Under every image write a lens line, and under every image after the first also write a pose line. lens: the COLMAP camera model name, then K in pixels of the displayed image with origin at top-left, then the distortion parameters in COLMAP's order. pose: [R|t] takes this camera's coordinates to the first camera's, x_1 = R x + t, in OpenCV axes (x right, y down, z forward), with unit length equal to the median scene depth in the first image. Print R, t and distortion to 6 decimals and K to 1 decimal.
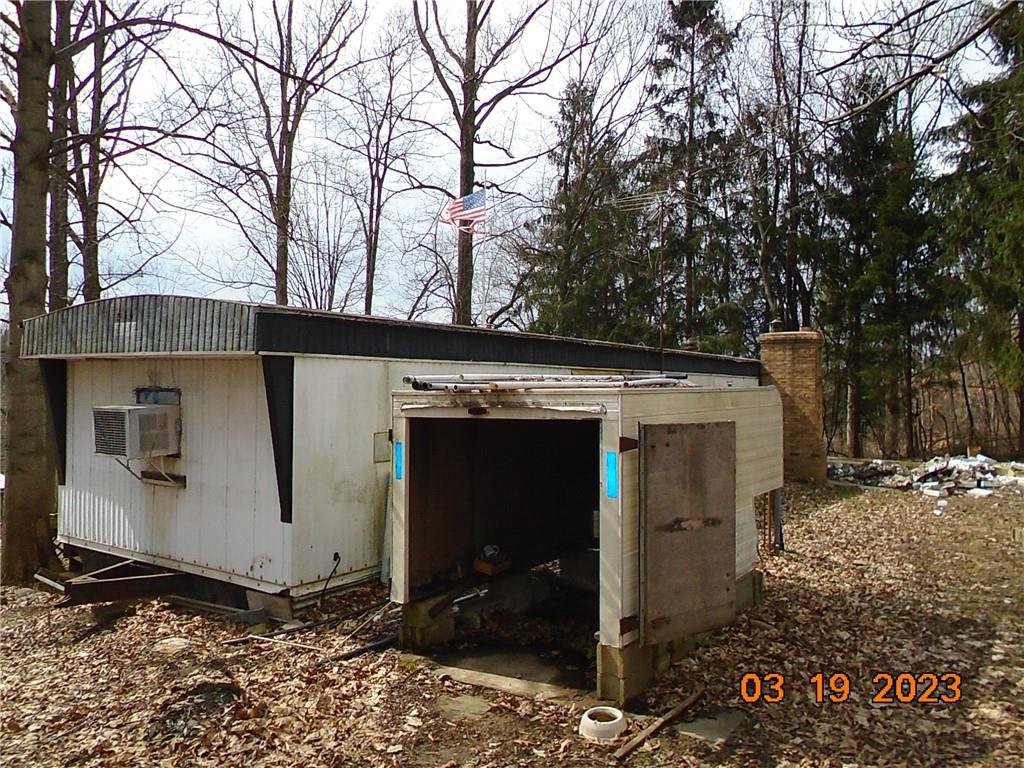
lens RADIAL K [[766.3, 0, 512.0], [0, 766.3, 384.0], [0, 0, 1]] dist [-0.011099, 0.004623]
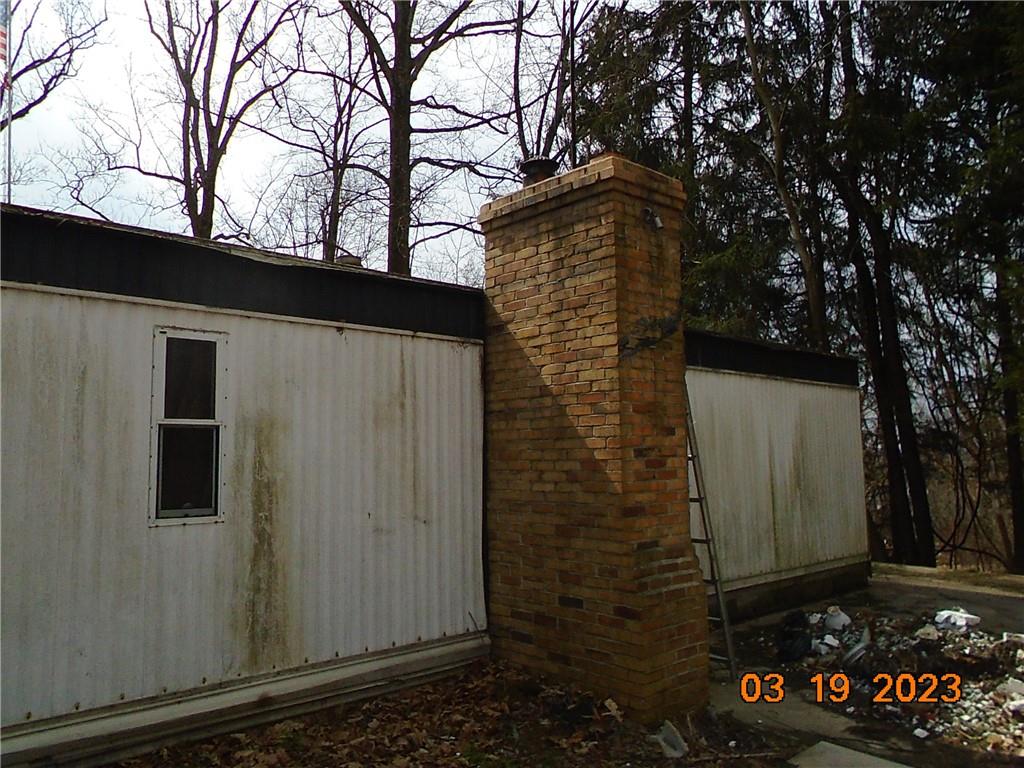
lens RADIAL K [[766.3, 0, 512.0], [0, 766.3, 384.0], [0, 0, 1]] dist [-0.011099, 0.004623]
pose [[0.969860, -0.041605, -0.240083, 0.401747], [0.019305, 0.995338, -0.094500, 0.037843], [0.242895, 0.087017, 0.966142, 0.691310]]
